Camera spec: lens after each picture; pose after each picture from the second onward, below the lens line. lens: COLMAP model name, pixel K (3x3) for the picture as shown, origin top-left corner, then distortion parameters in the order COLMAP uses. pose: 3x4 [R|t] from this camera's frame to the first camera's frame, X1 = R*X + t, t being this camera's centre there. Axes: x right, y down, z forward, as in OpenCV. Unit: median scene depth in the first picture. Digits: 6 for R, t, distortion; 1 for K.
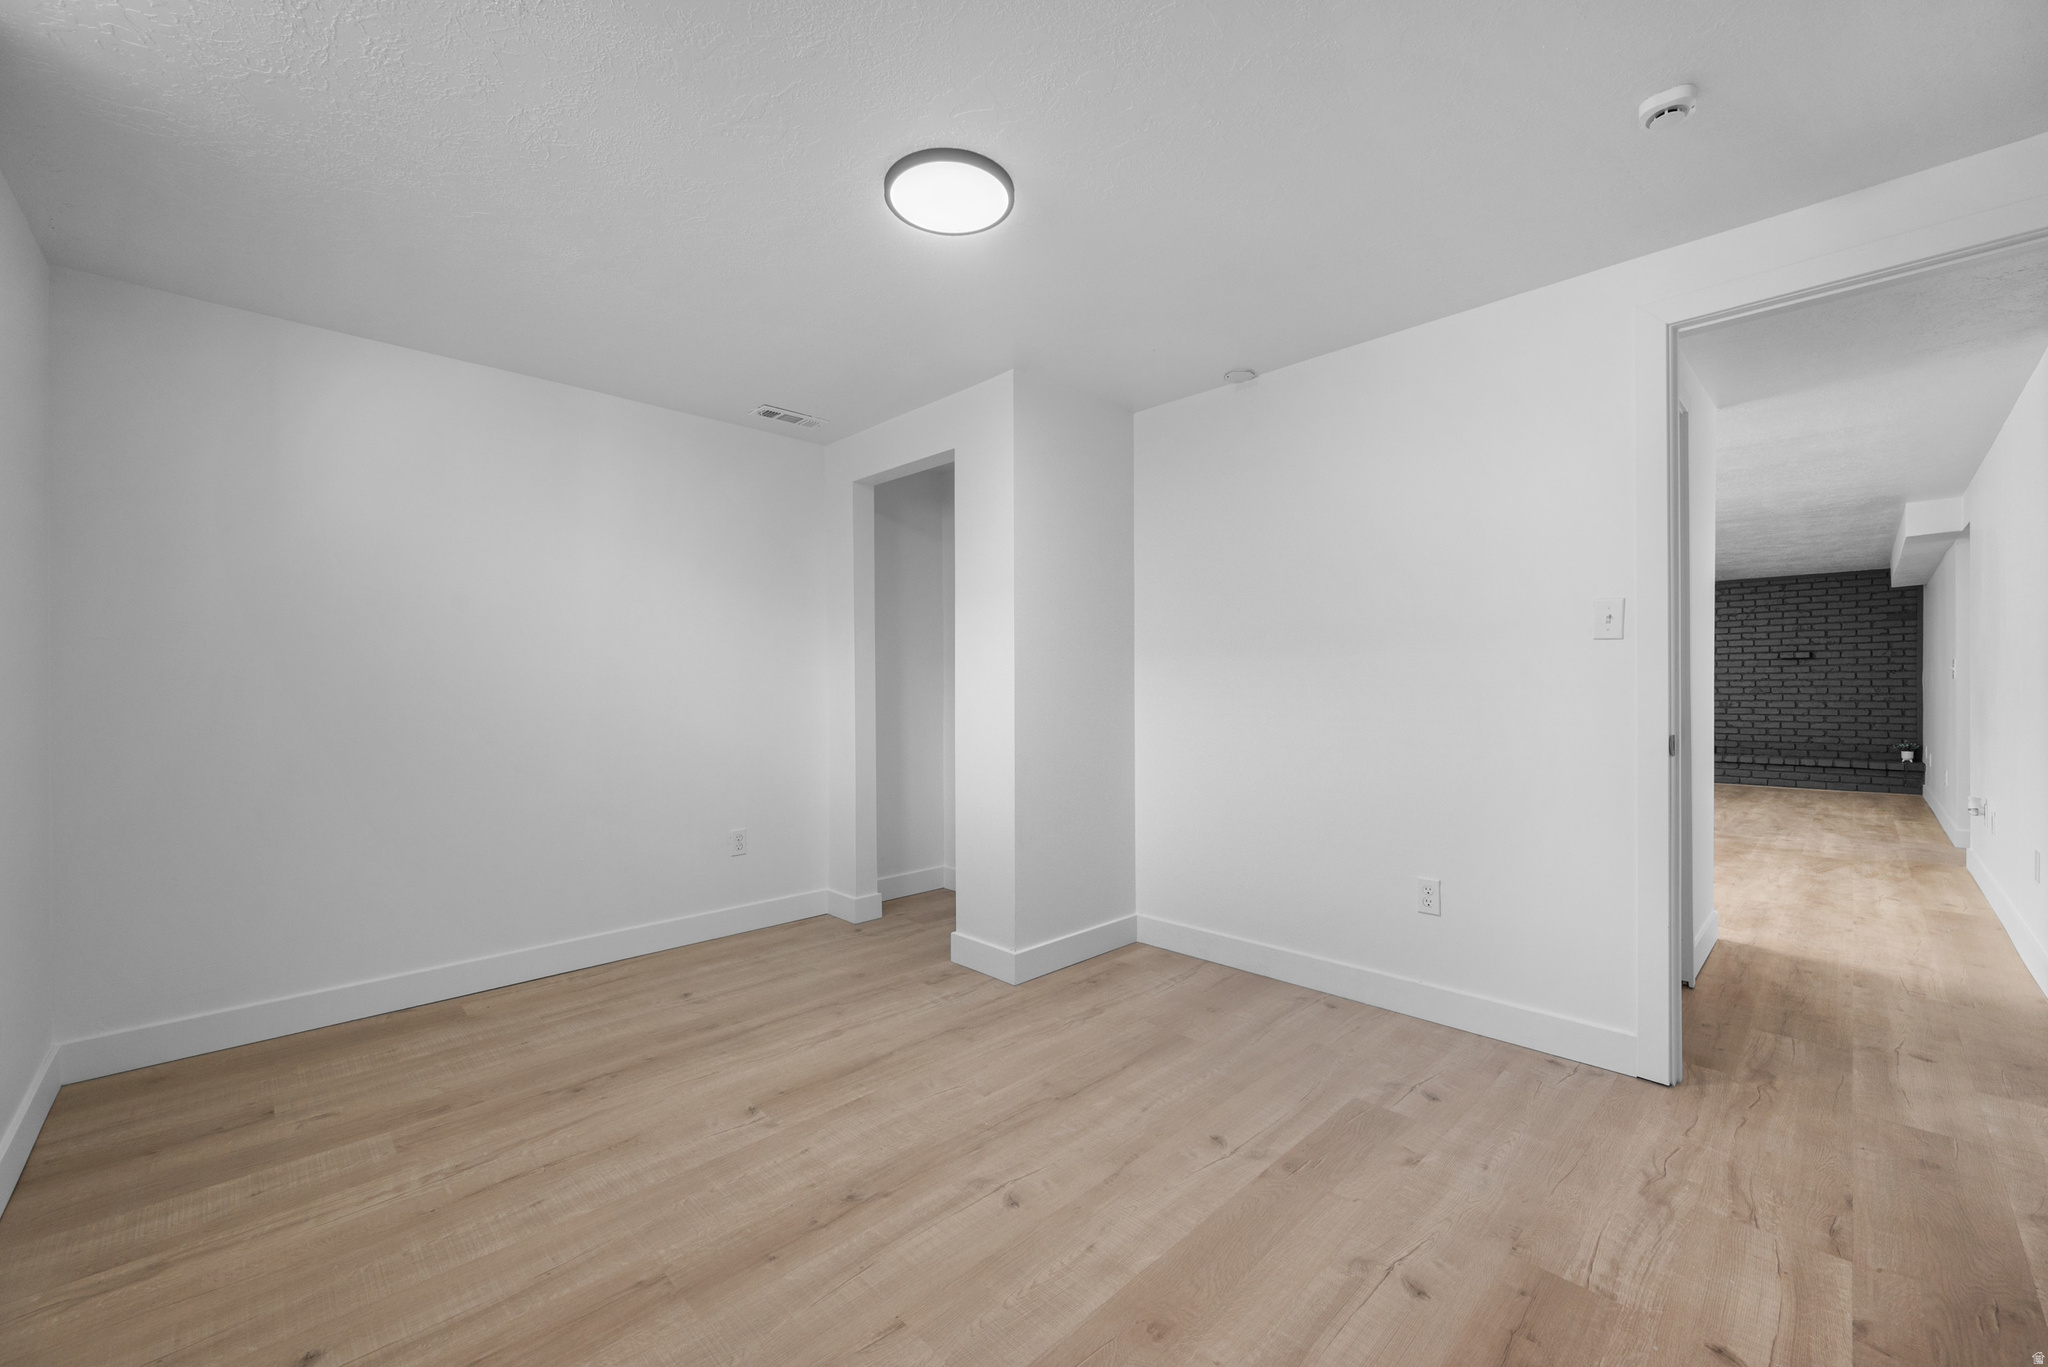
lens RADIAL K [[820.1, 0, 1029.8], [0, 820.1, 685.4], [0, 0, 1]] dist [0.001474, 0.000152]
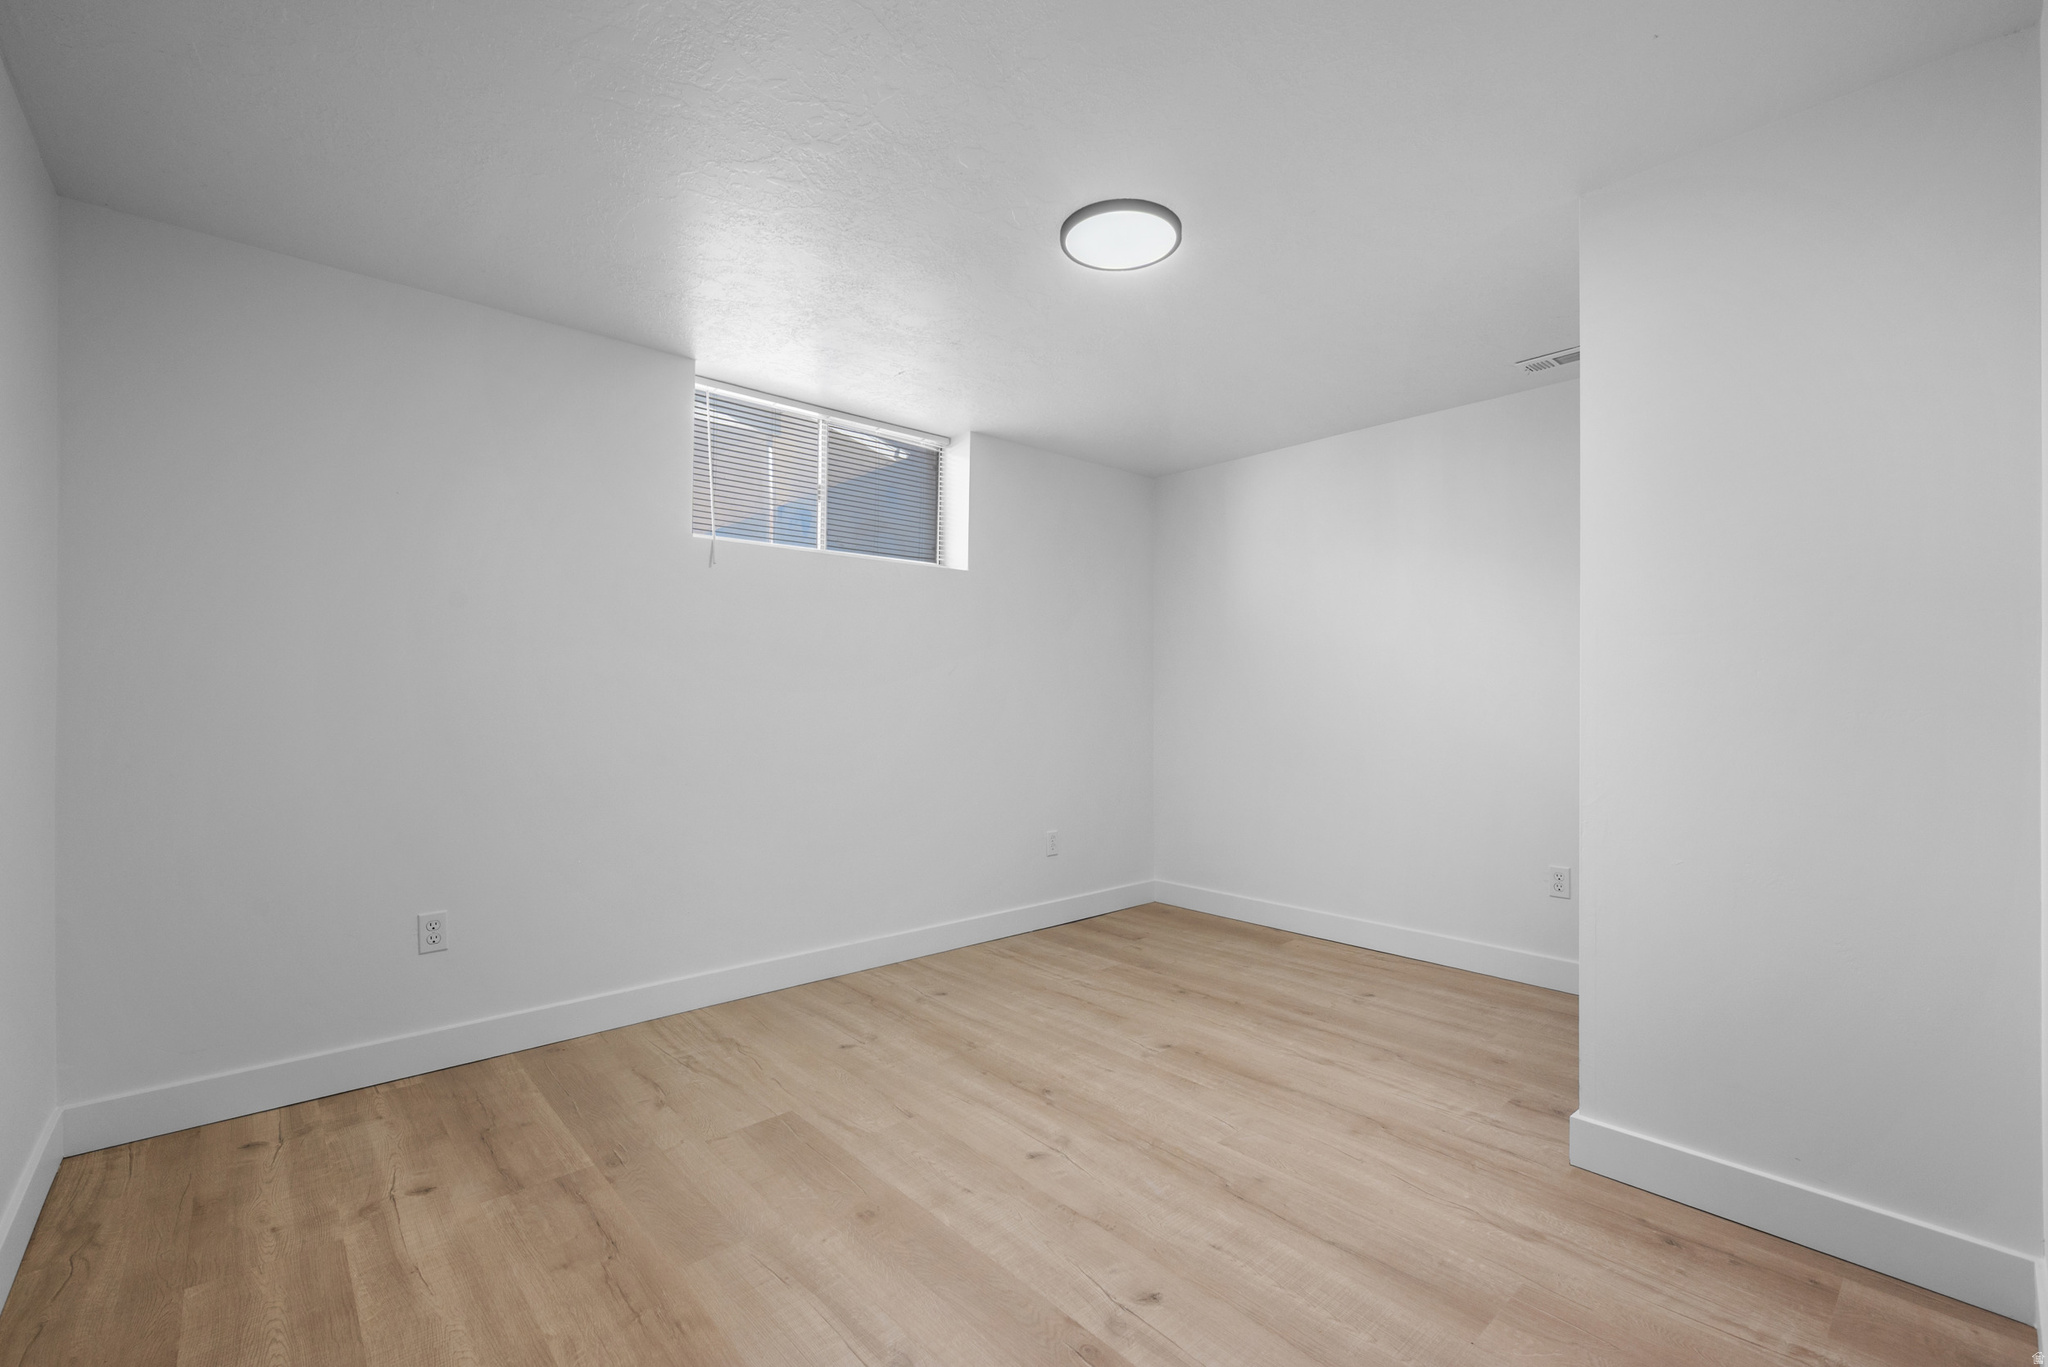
lens RADIAL K [[882.2, 0, 1030.1], [0, 882.2, 688.9], [0, 0, 1]] dist [0.000188, 0.000055]
pose [[-0.052527, -0.006168, -0.998600, 0.957296], [0.003660, 0.999973, -0.006369, -0.002677], [0.998613, -0.003989, -0.052503, 0.851938]]
